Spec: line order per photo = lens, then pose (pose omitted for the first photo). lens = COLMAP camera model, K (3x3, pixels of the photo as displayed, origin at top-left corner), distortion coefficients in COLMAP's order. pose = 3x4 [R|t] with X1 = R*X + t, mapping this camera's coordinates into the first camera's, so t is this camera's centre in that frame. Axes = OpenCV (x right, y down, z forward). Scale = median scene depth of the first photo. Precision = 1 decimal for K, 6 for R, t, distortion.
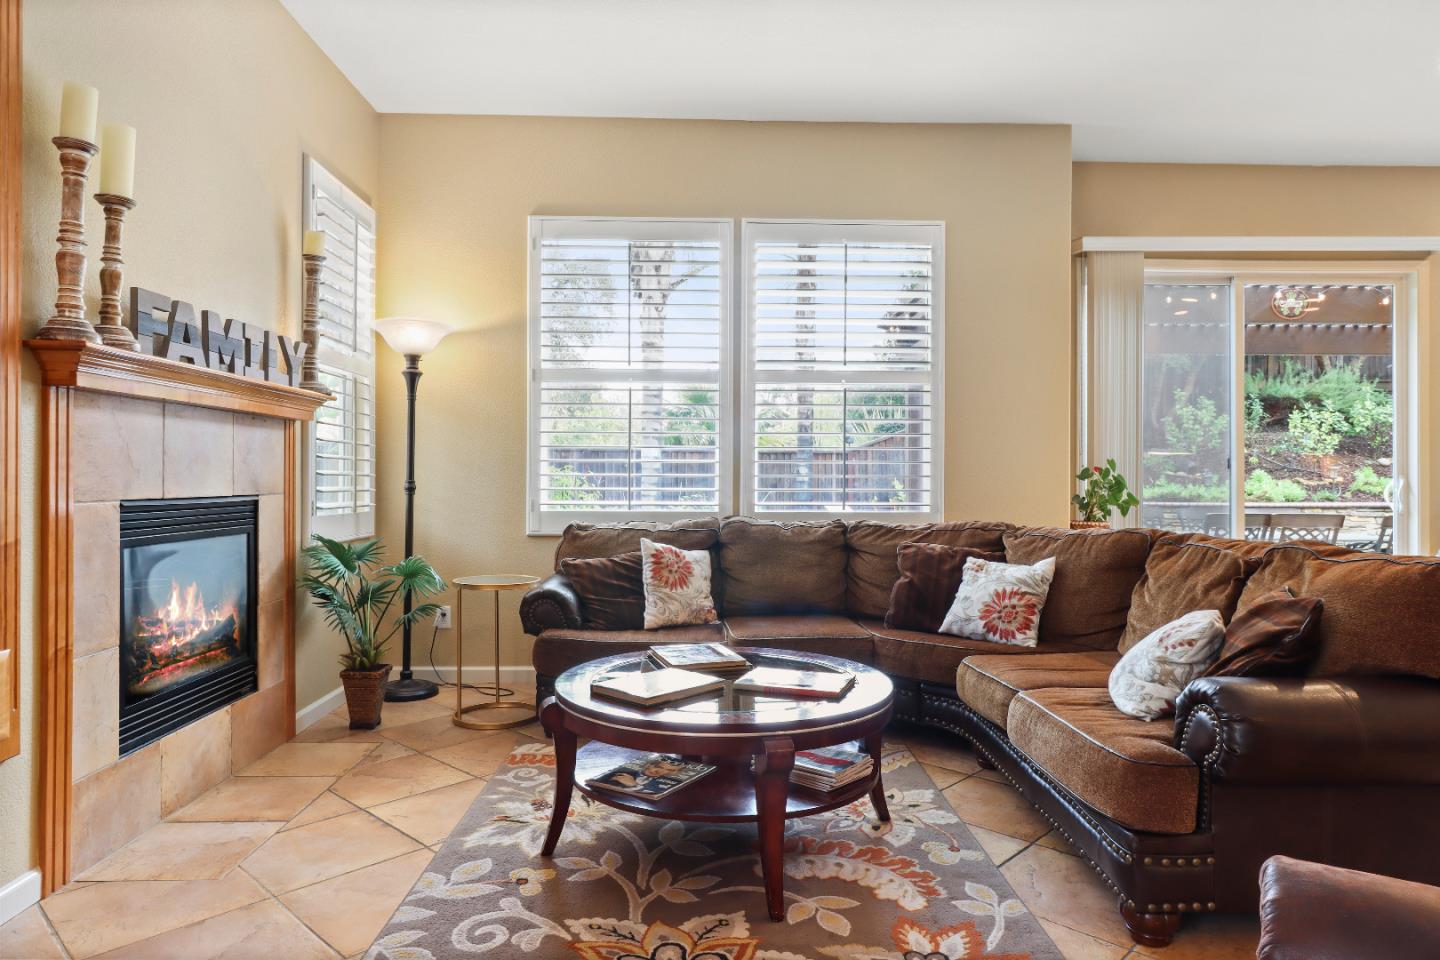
lens RADIAL K [[877.9, 0, 723.7], [0, 877.9, 473.1], [0, 0, 1]] dist [-0.001818, -0.001477]
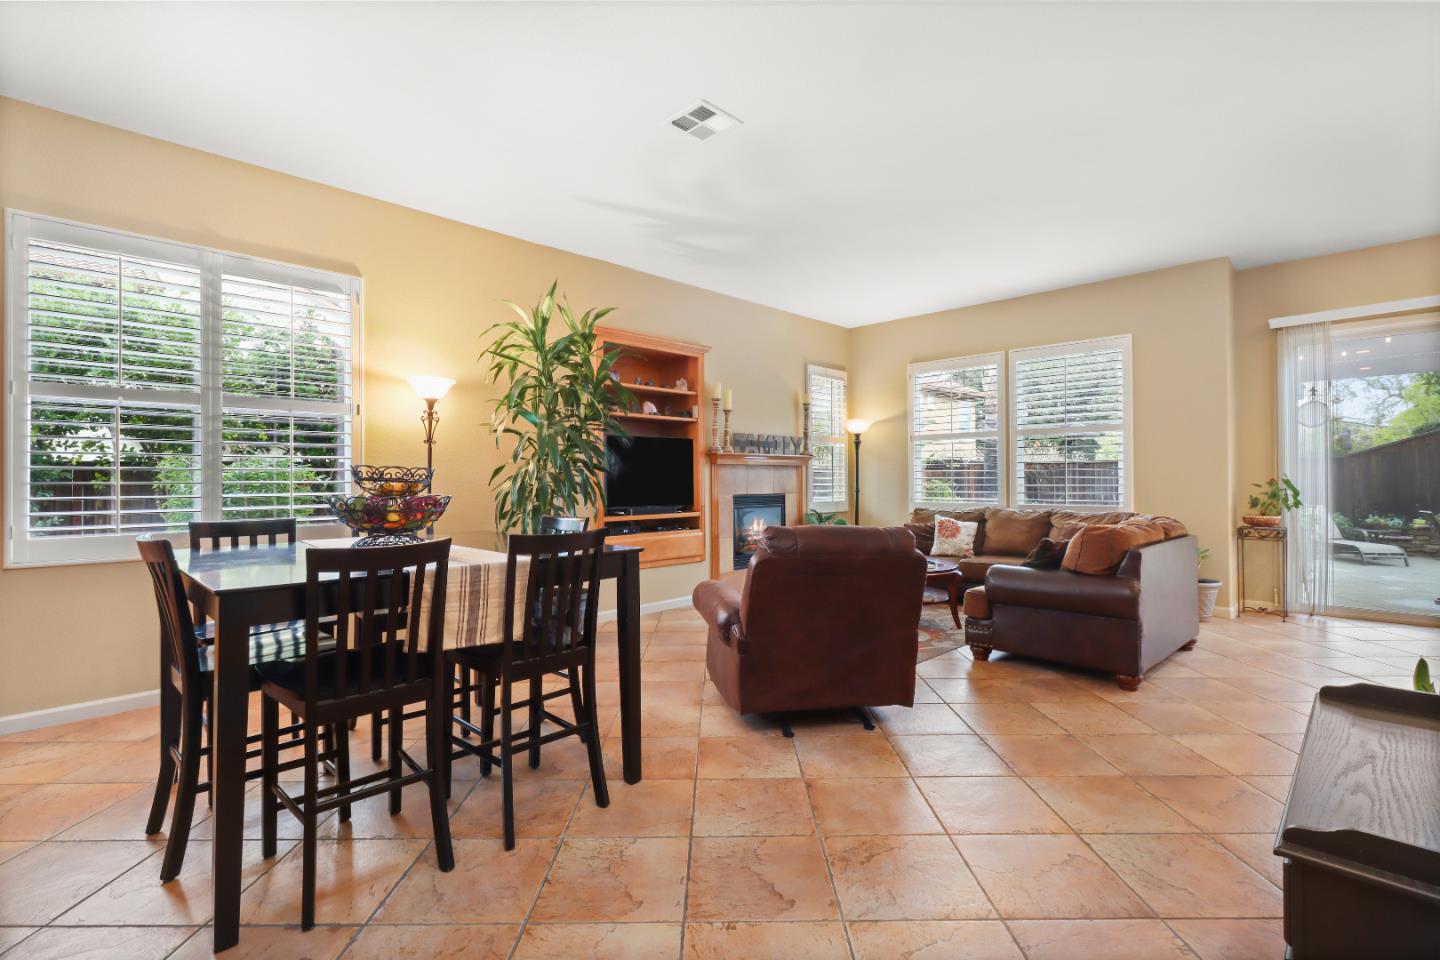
lens RADIAL K [[665.5, 0, 723.1], [0, 665.5, 478.6], [0, 0, 1]] dist [0.004489, -0.000960]
pose [[0.685881, -0.009735, -0.727649, 1.032075], [0.010904, 0.999936, -0.003100, -0.022130], [0.727632, -0.005809, 0.685943, -0.710762]]
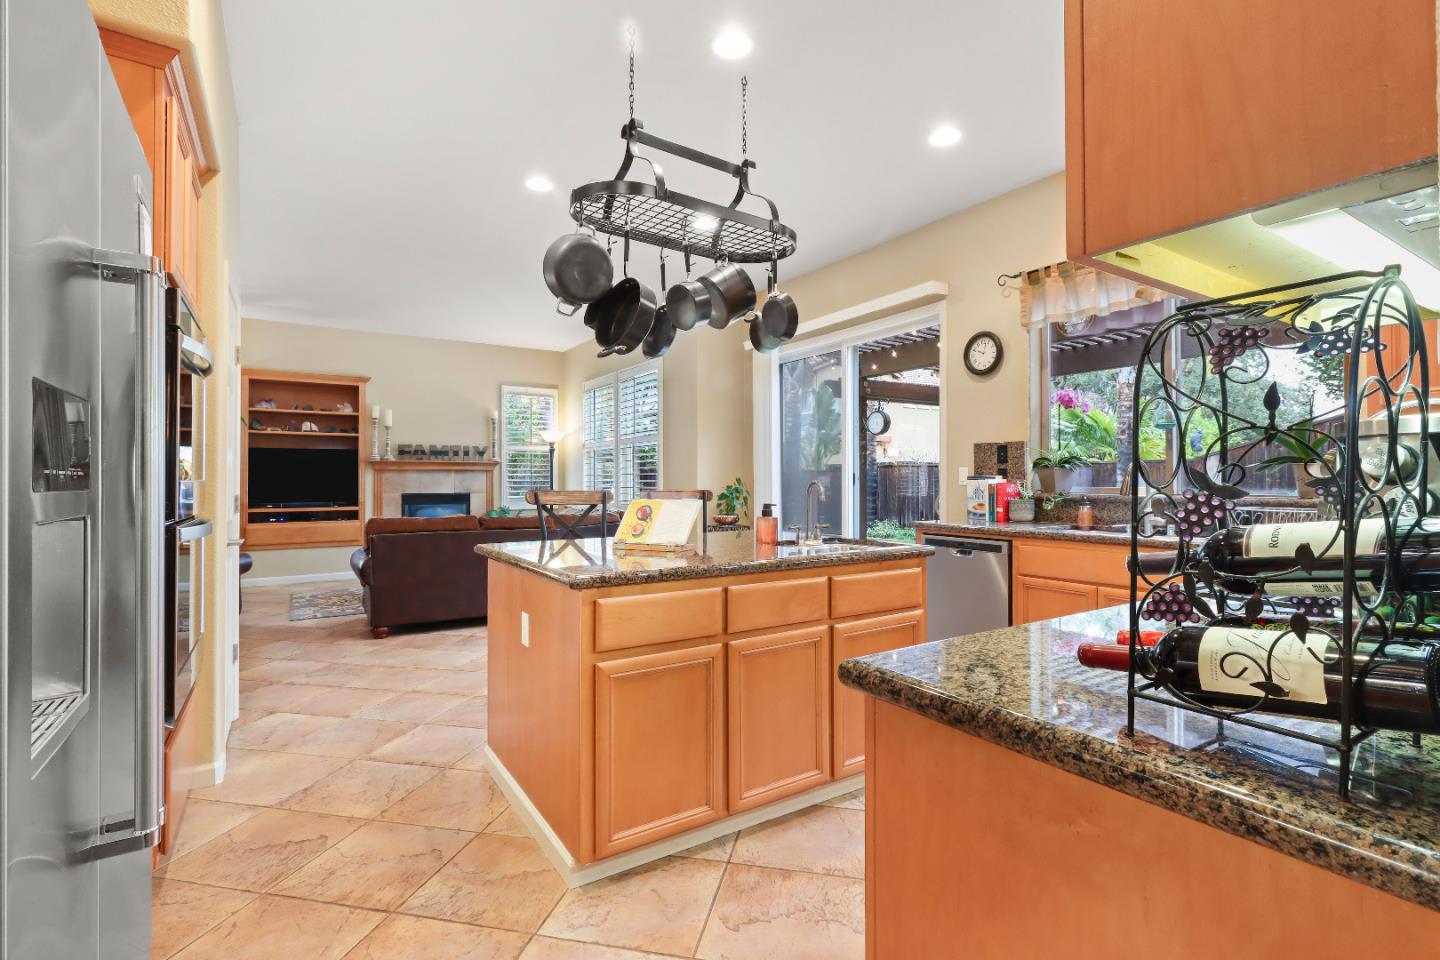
lens RADIAL K [[665.5, 0, 725.7], [0, 665.5, 480.2], [0, 0, 1]] dist [0.004489, -0.000960]
pose [[0.517394, -0.006767, -0.855721, 2.553214], [0.006072, 0.999973, -0.004237, -0.009898], [0.855726, -0.003004, 0.517421, 0.585579]]
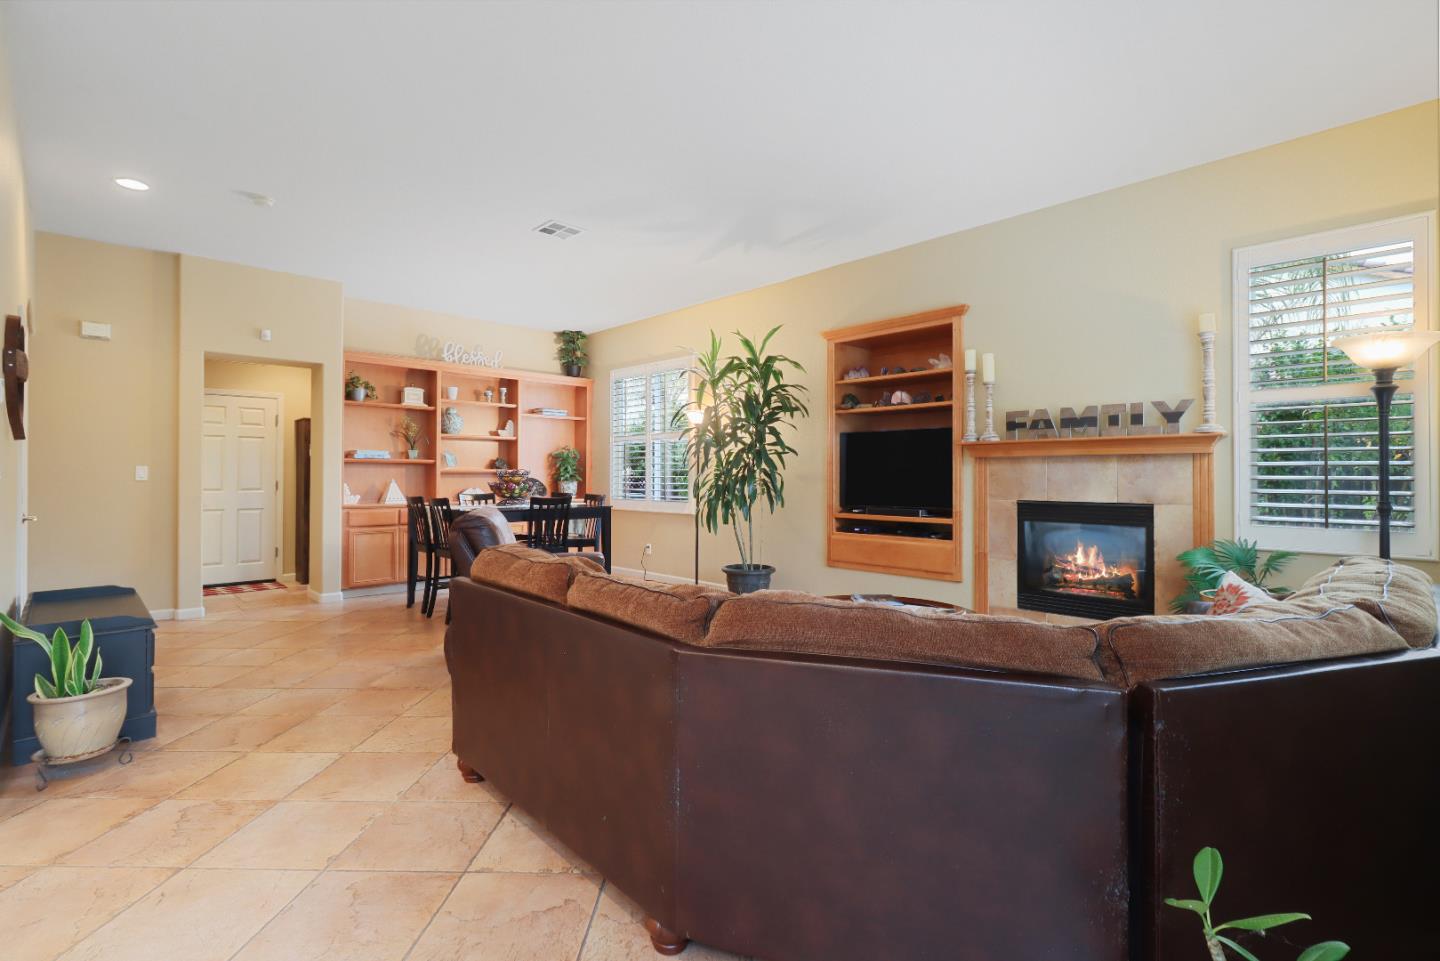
lens RADIAL K [[665.5, 0, 720.6], [0, 665.5, 480.9], [0, 0, 1]] dist [0.004489, -0.000960]
pose [[-0.747699, -0.001986, -0.664035, 0.981155], [-0.004868, 0.999985, 0.002490, -0.020130], [0.664020, 0.005094, -0.747697, 1.593784]]
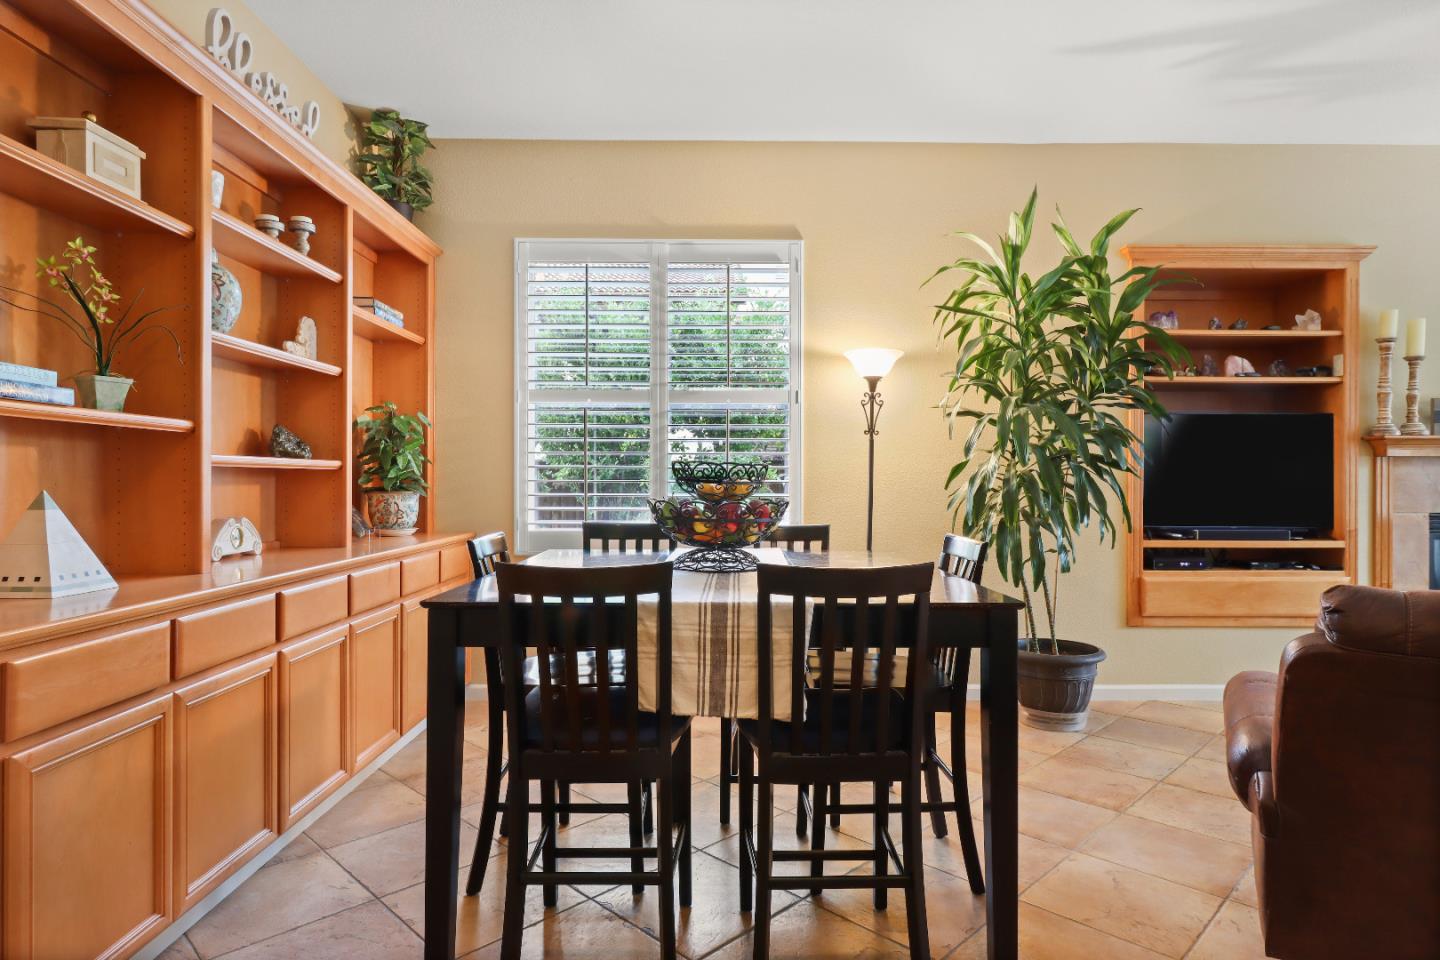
lens RADIAL K [[805.7, 0, 726.3], [0, 805.7, 481.8], [0, 0, 1]] dist [0.005326, 0.000763]
pose [[-0.025230, -0.004352, -0.999672, 0.928677], [-0.002020, 0.999989, -0.004303, -0.021651], [0.999680, 0.001911, -0.025238, -0.390238]]
